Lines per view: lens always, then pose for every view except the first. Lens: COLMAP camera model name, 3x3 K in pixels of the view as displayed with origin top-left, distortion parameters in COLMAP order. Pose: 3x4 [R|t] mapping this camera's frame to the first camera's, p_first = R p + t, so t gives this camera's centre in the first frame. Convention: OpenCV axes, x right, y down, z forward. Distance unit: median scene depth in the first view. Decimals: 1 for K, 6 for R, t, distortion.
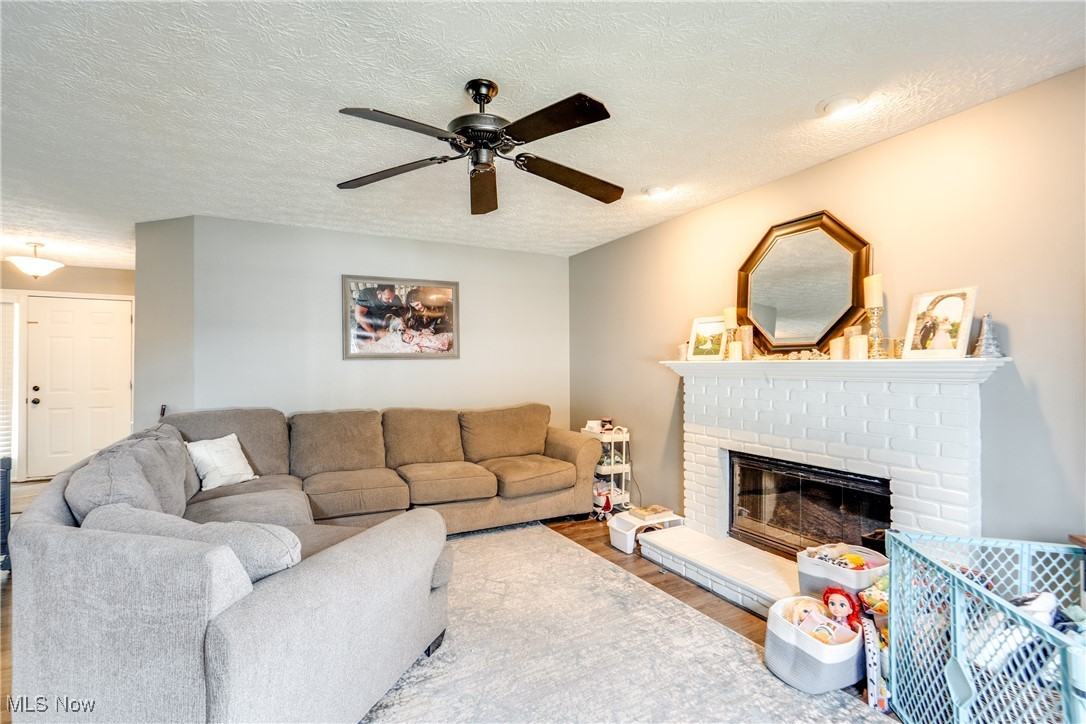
lens RADIAL K [[499.3, 0, 534.4], [0, 499.3, 364.0], [0, 0, 1]] dist [-0.003388, 0.002136]
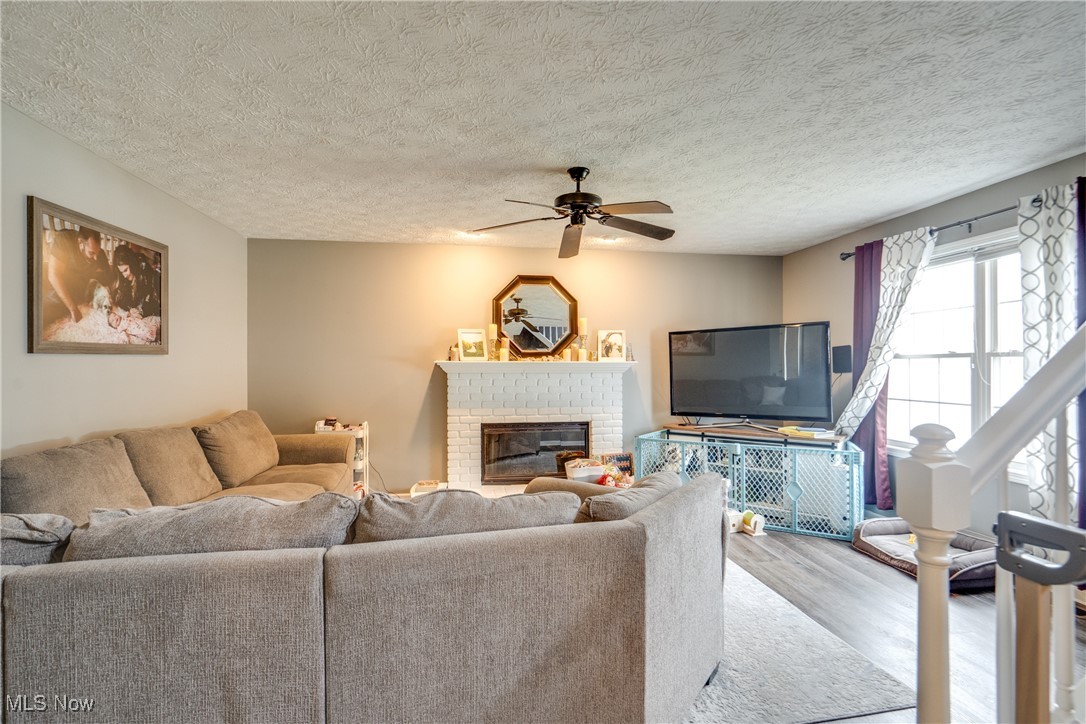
lens RADIAL K [[498.8, 0, 539.9], [0, 498.8, 351.9], [0, 0, 1]] dist [-0.003984, -0.000236]
pose [[0.325637, 0.024318, 0.945182, -0.991637], [-0.003934, 0.999695, -0.024365, 0.001705], [-0.945487, 0.004216, 0.325633, 0.422533]]
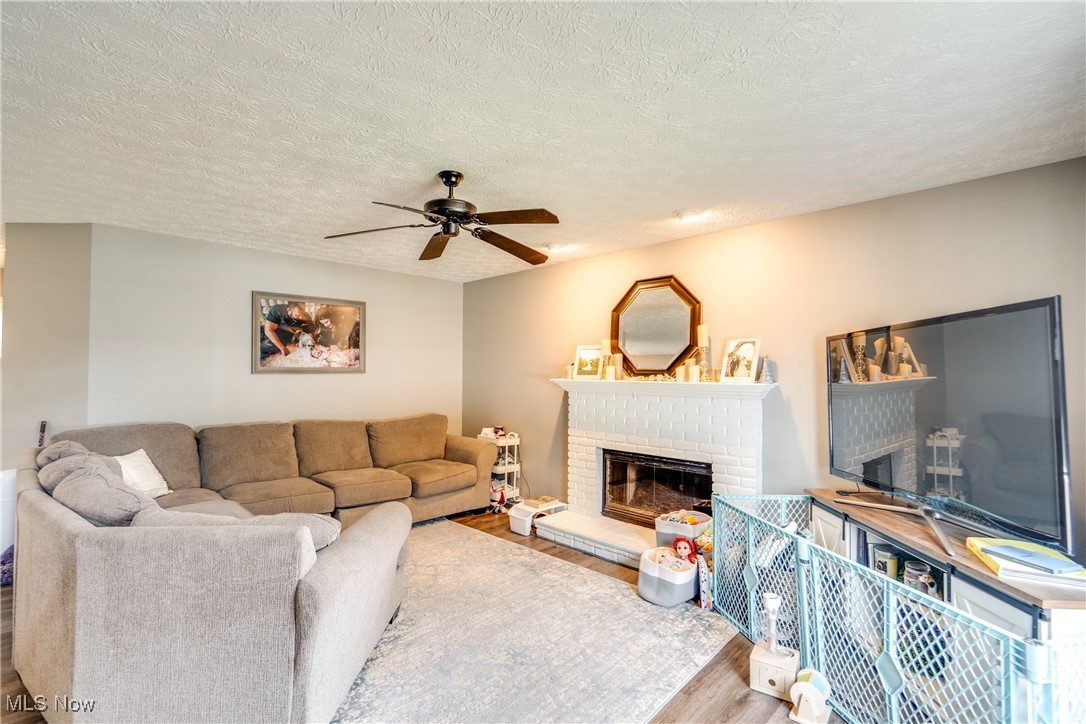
lens RADIAL K [[499.3, 0, 534.4], [0, 499.3, 364.0], [0, 0, 1]] dist [-0.003388, 0.002136]
pose [[0.955845, 0.015785, 0.293446, -0.181478], [-0.011912, 0.999817, -0.014981, -0.027818], [-0.293628, 0.010824, 0.955858, -0.208735]]
